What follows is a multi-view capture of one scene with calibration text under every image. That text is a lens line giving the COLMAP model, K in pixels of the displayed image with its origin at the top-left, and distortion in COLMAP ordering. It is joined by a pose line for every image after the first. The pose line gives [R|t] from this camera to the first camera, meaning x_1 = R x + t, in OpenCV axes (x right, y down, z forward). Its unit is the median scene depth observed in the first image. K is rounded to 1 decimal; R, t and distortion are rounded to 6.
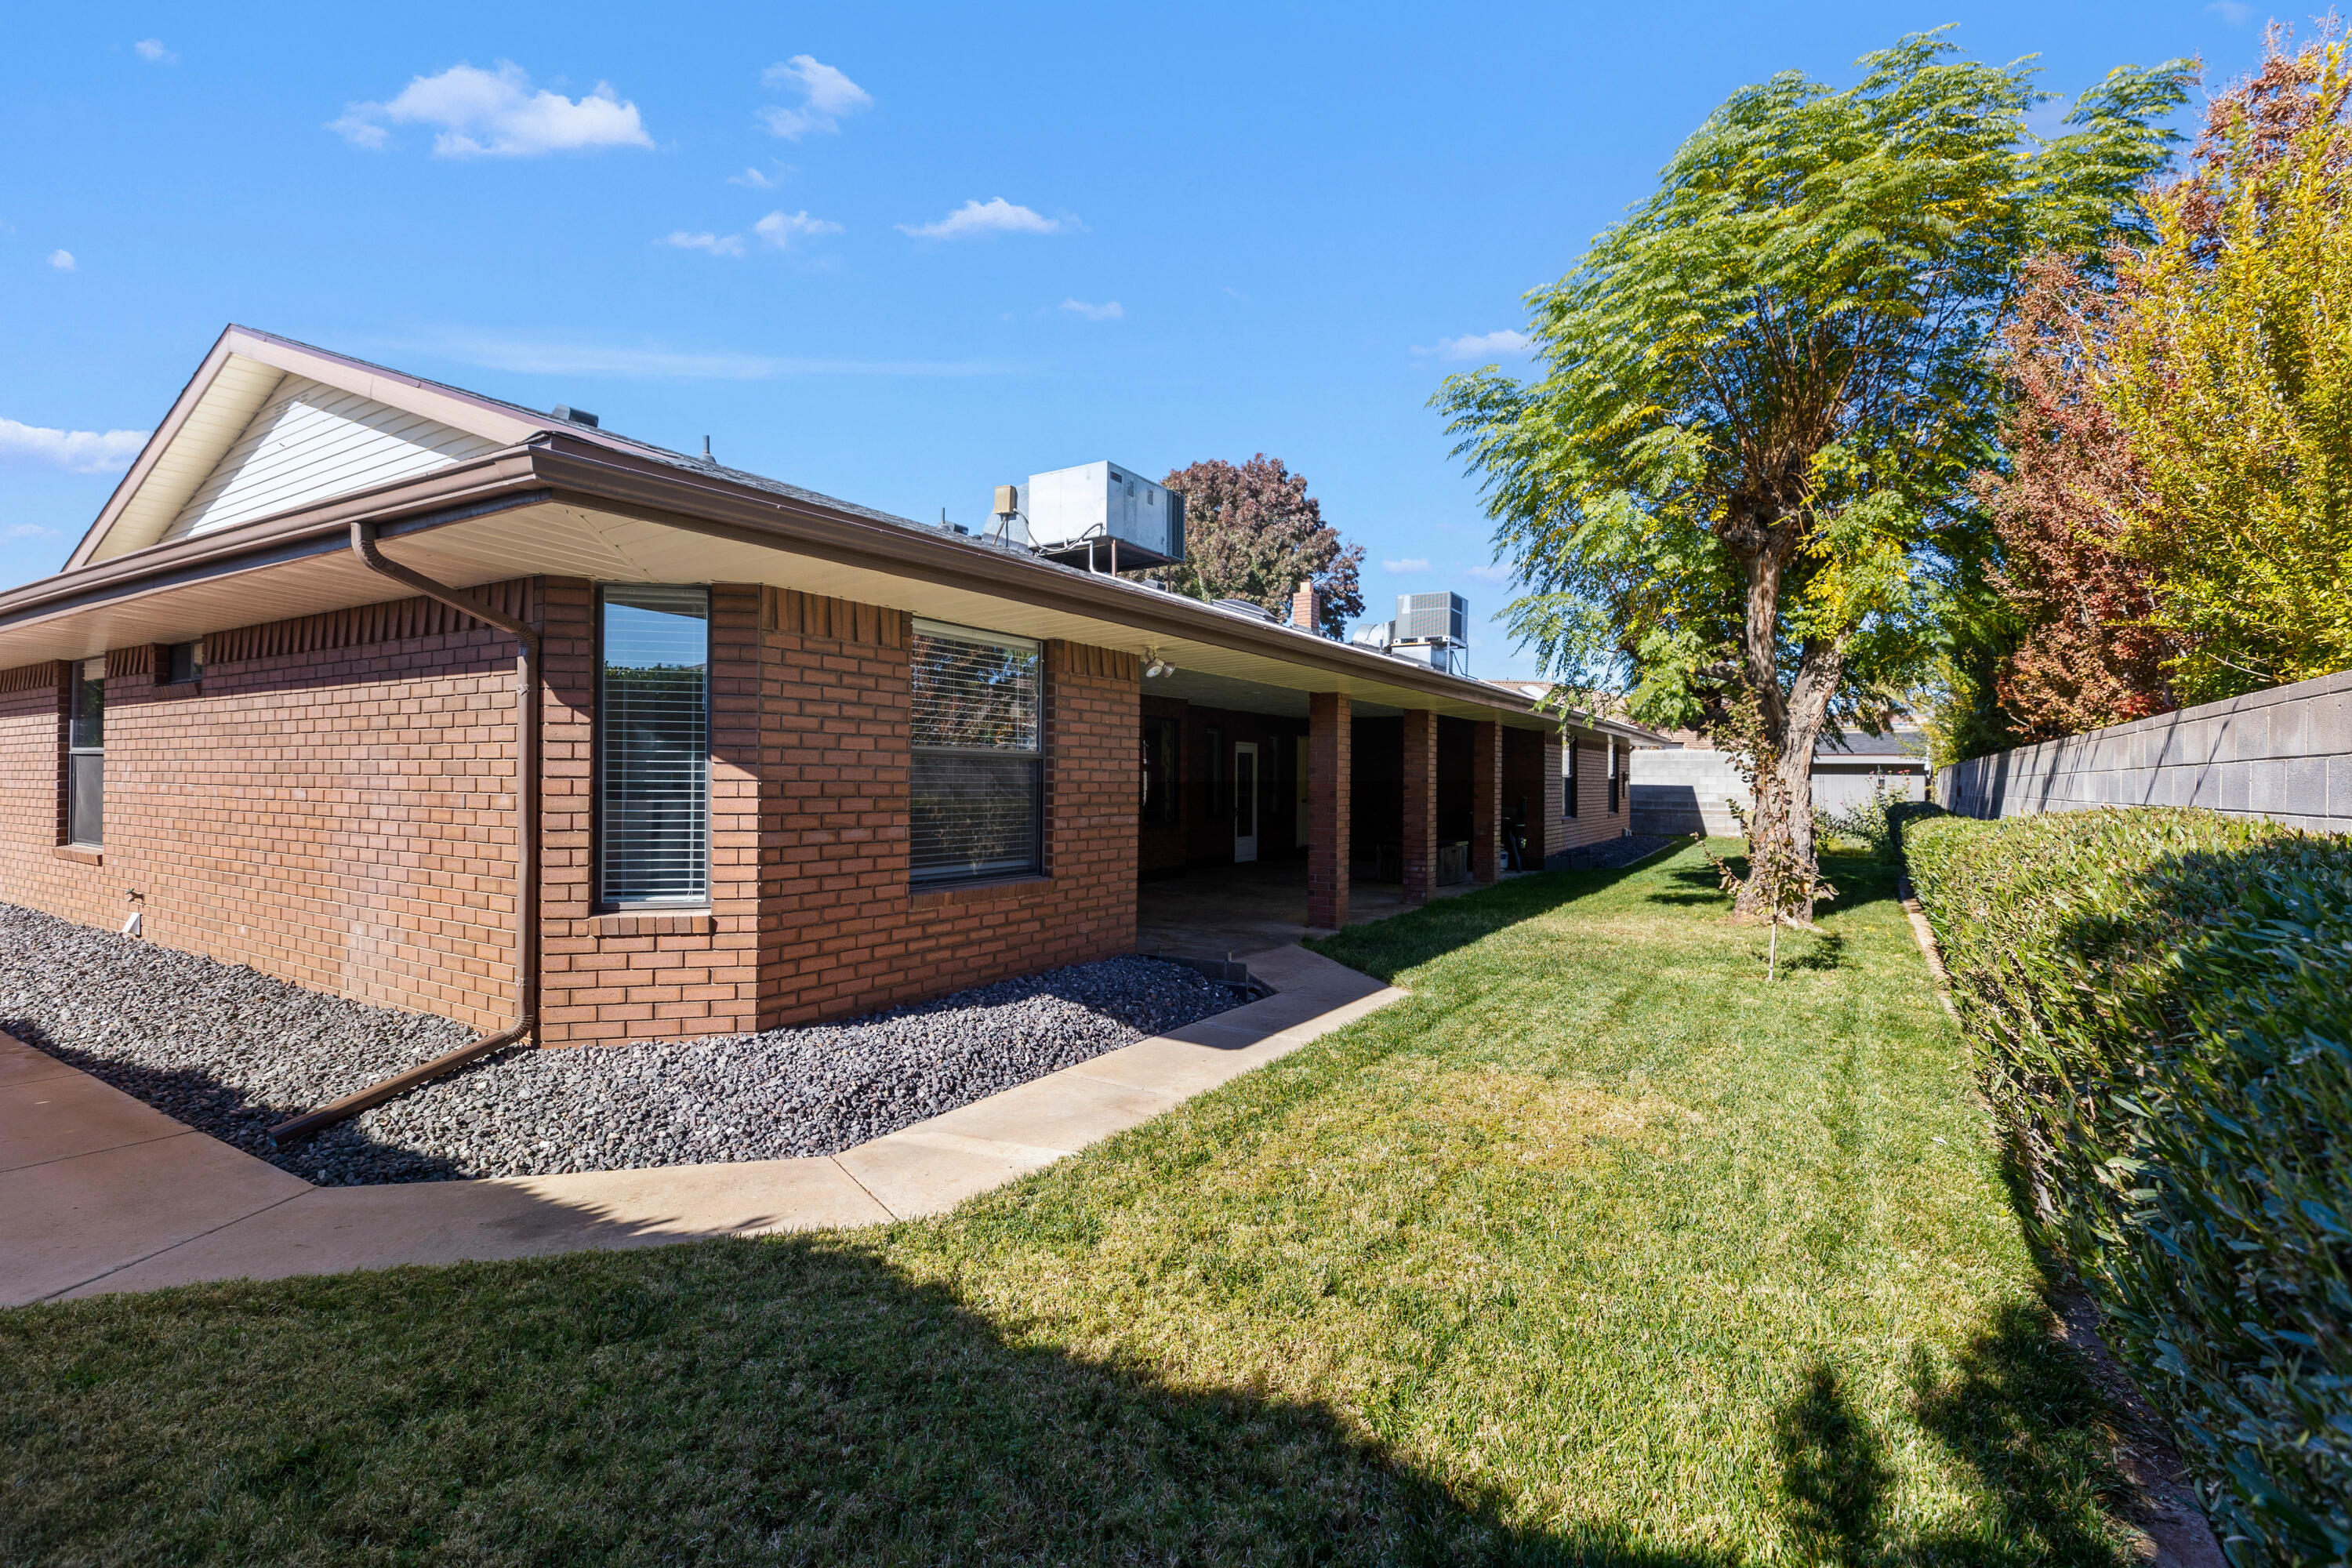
lens RADIAL K [[1062.5, 0, 1159.1], [0, 1062.5, 772.6], [0, 0, 1]] dist [0.007819, -0.000129]
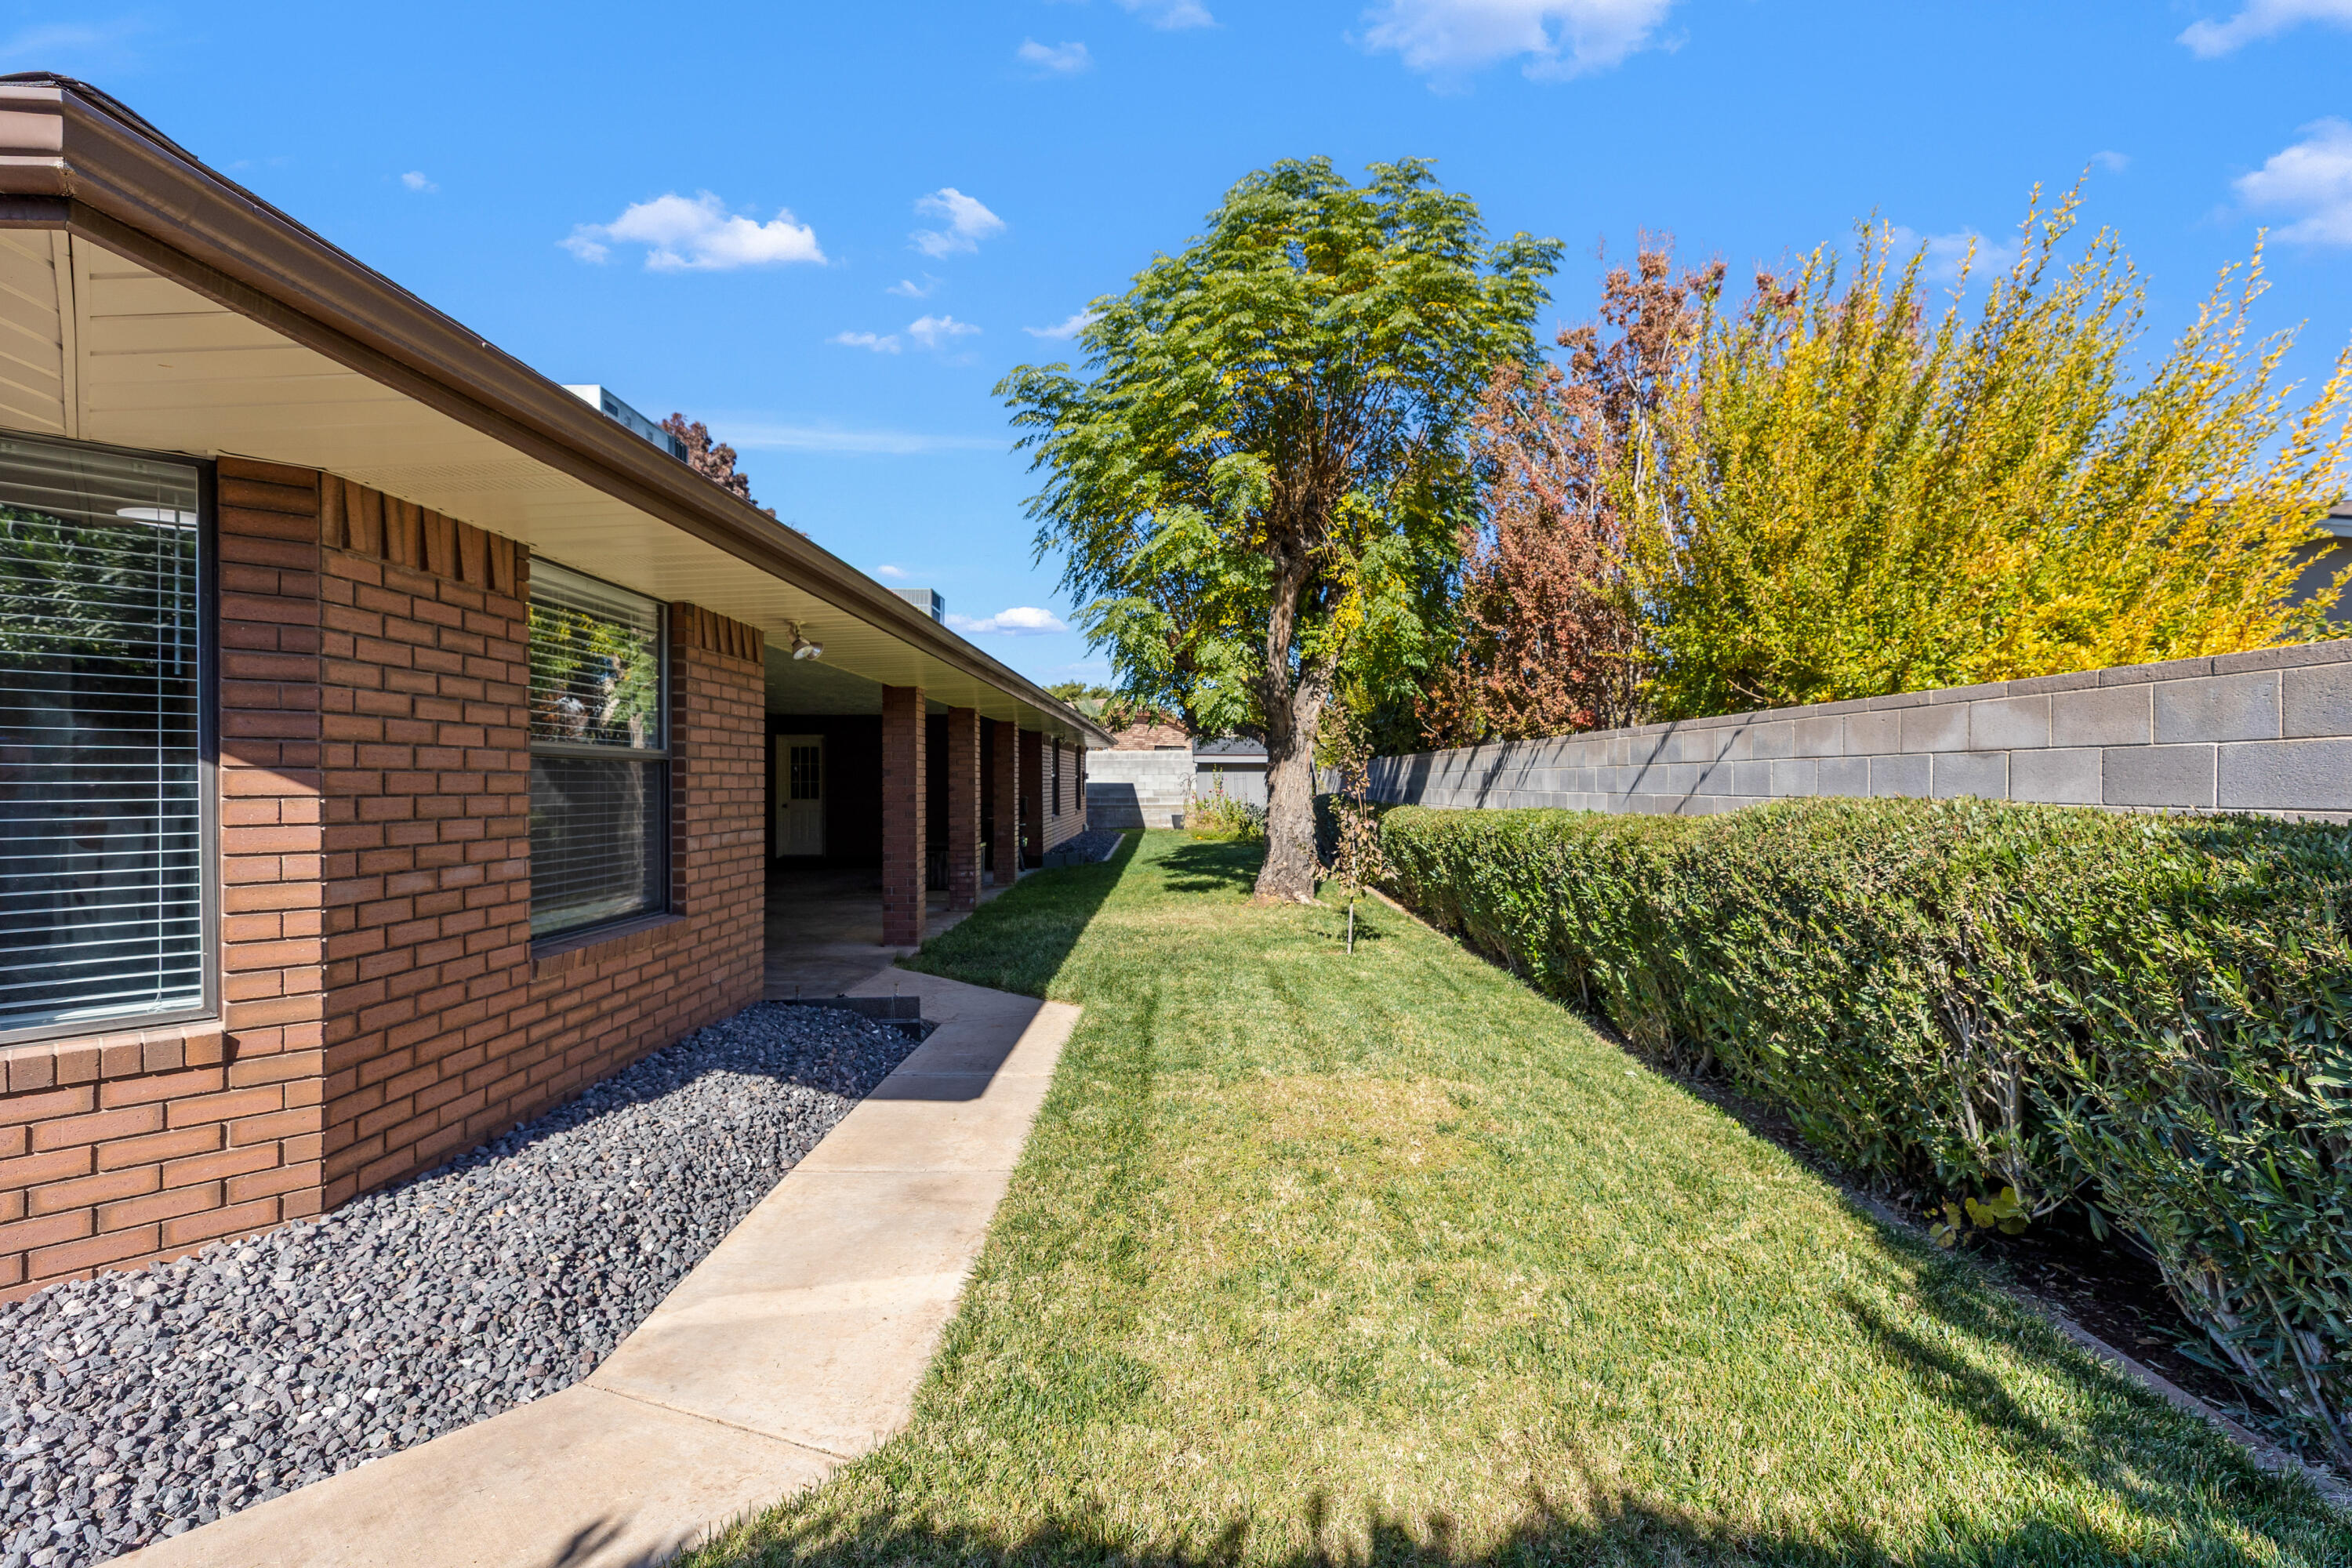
lens RADIAL K [[1062.5, 0, 1184.6], [0, 1062.5, 777.7], [0, 0, 1]] dist [0.007819, -0.000129]
pose [[0.838385, -0.010552, 0.544976, -0.255976], [0.008244, 0.999944, 0.006679, -0.002659], [-0.545016, -0.001106, 0.838425, 0.195126]]
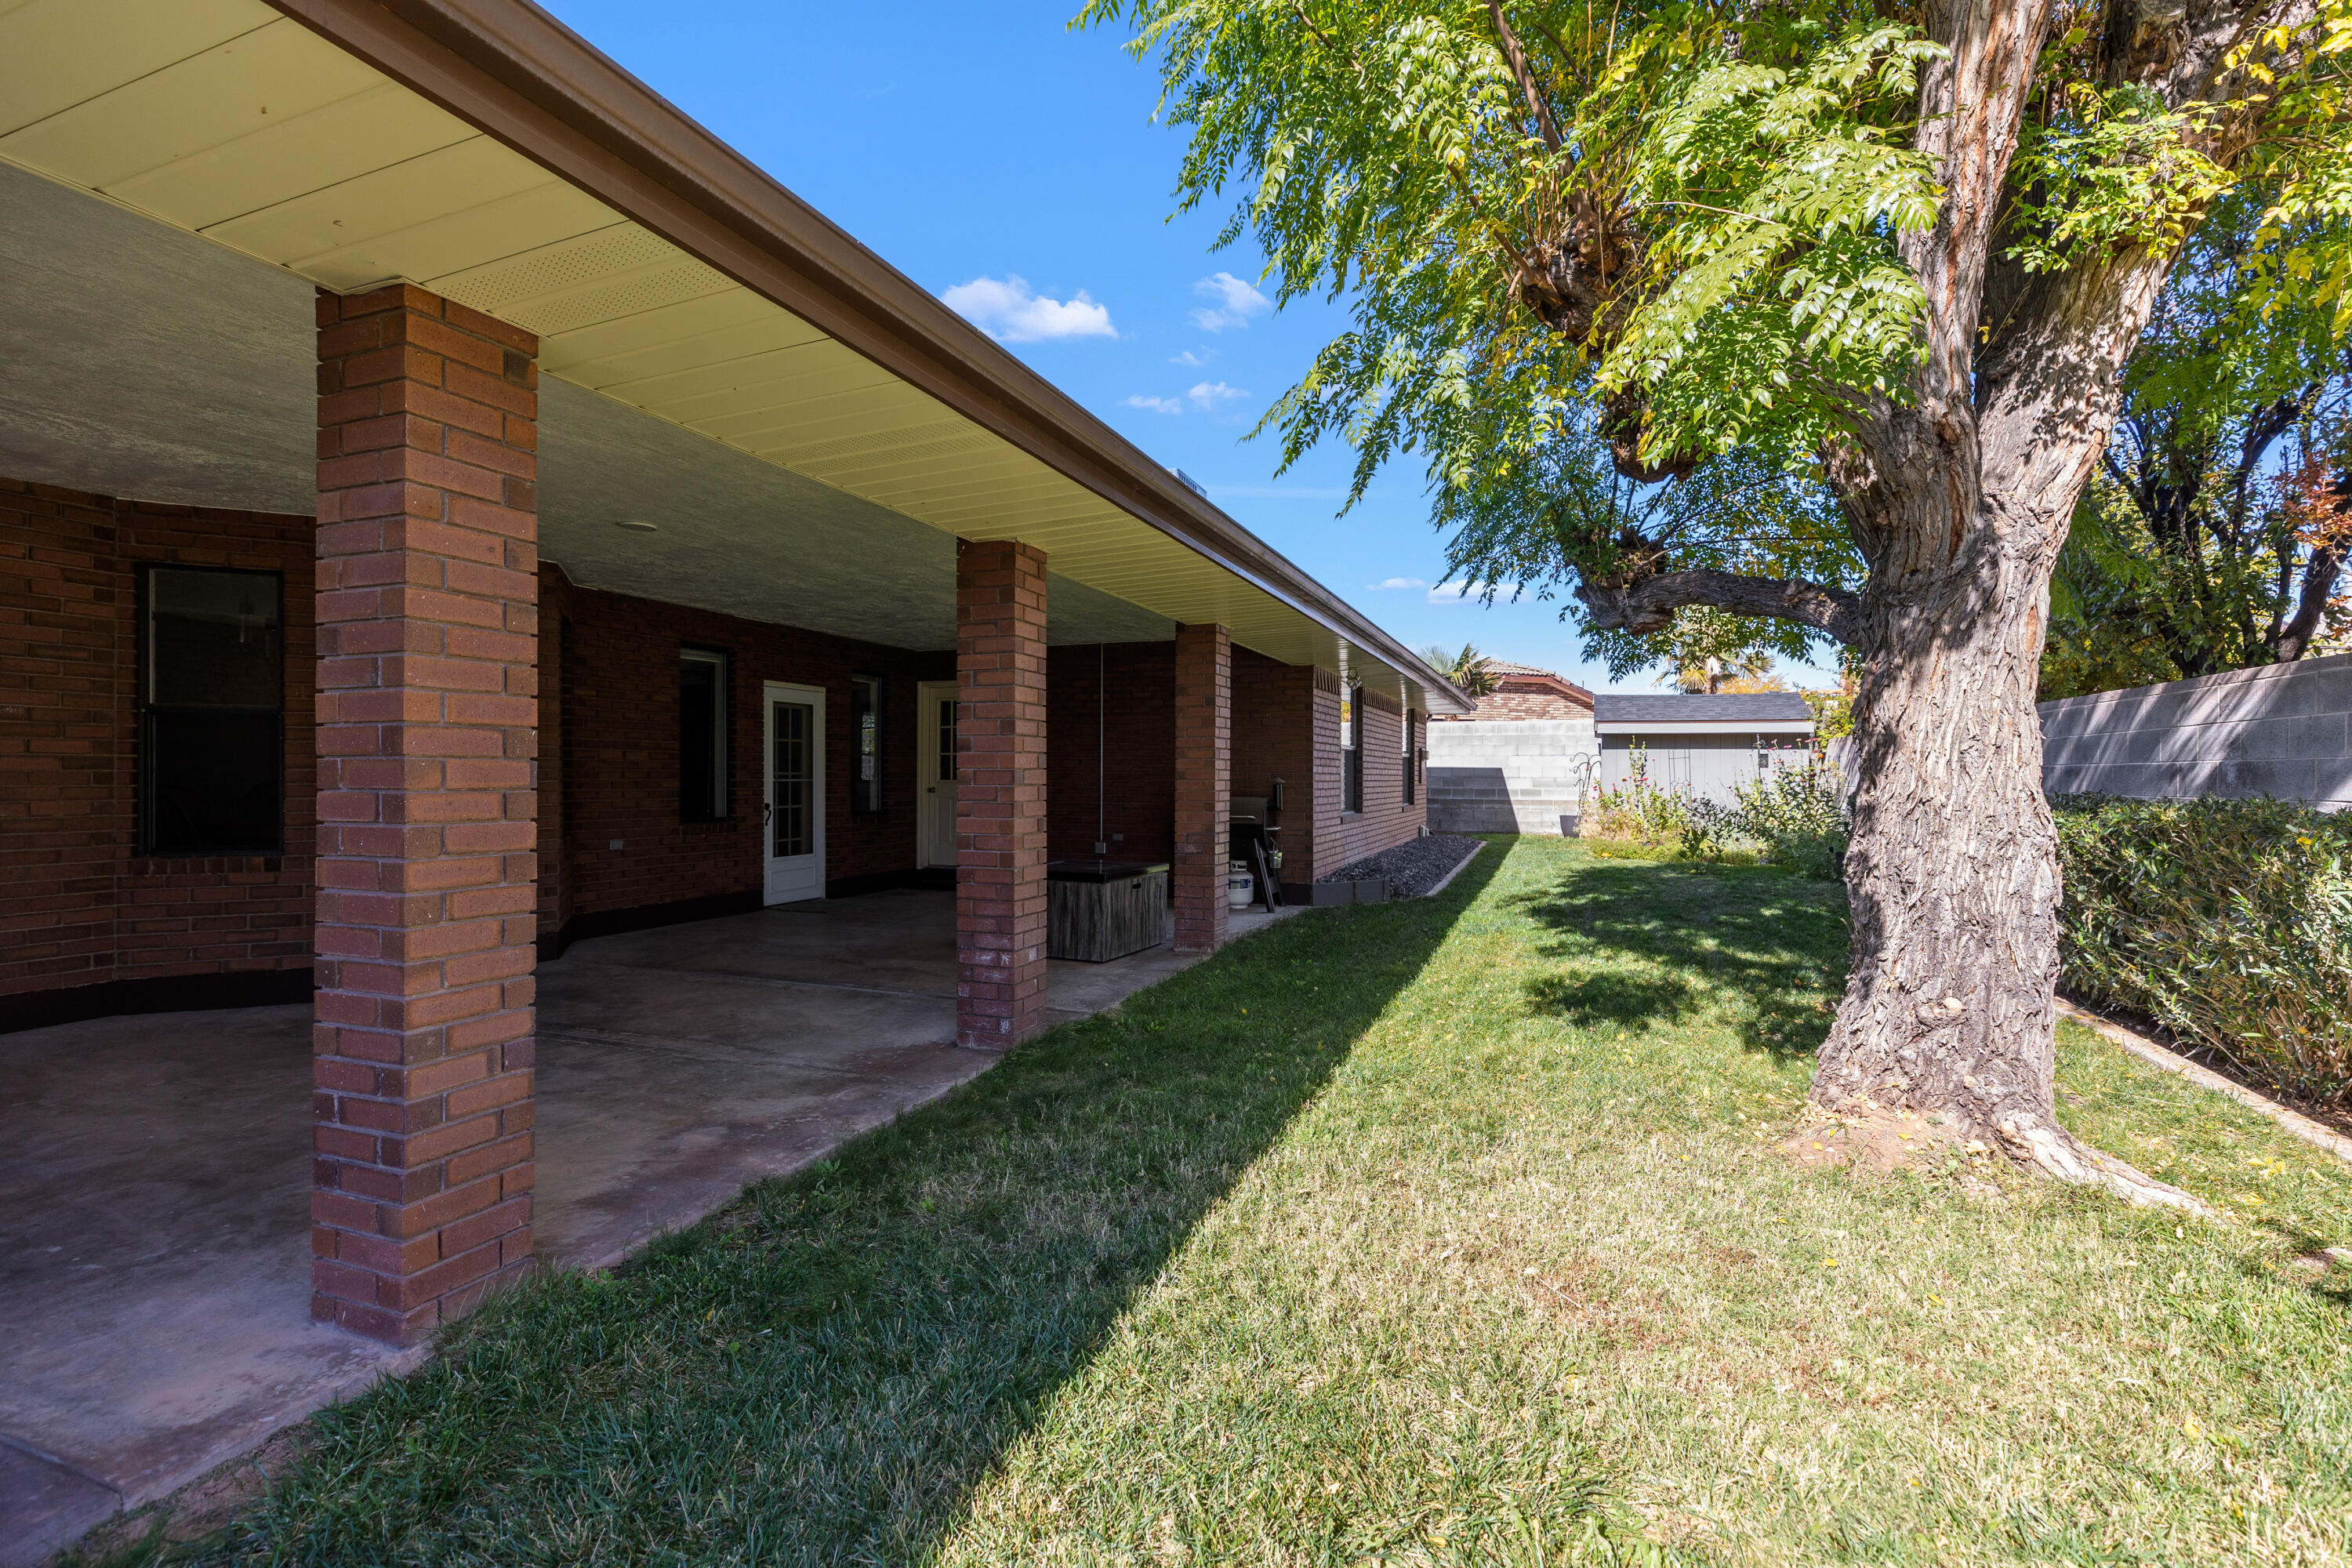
lens RADIAL K [[1062.5, 0, 1172.4], [0, 1062.5, 753.5], [0, 0, 1]] dist [0.007819, -0.000129]
pose [[0.978212, -0.001271, 0.207603, 0.512502], [0.003887, 0.999918, -0.012196, 0.046774], [-0.207571, 0.012737, 0.978137, 1.376536]]
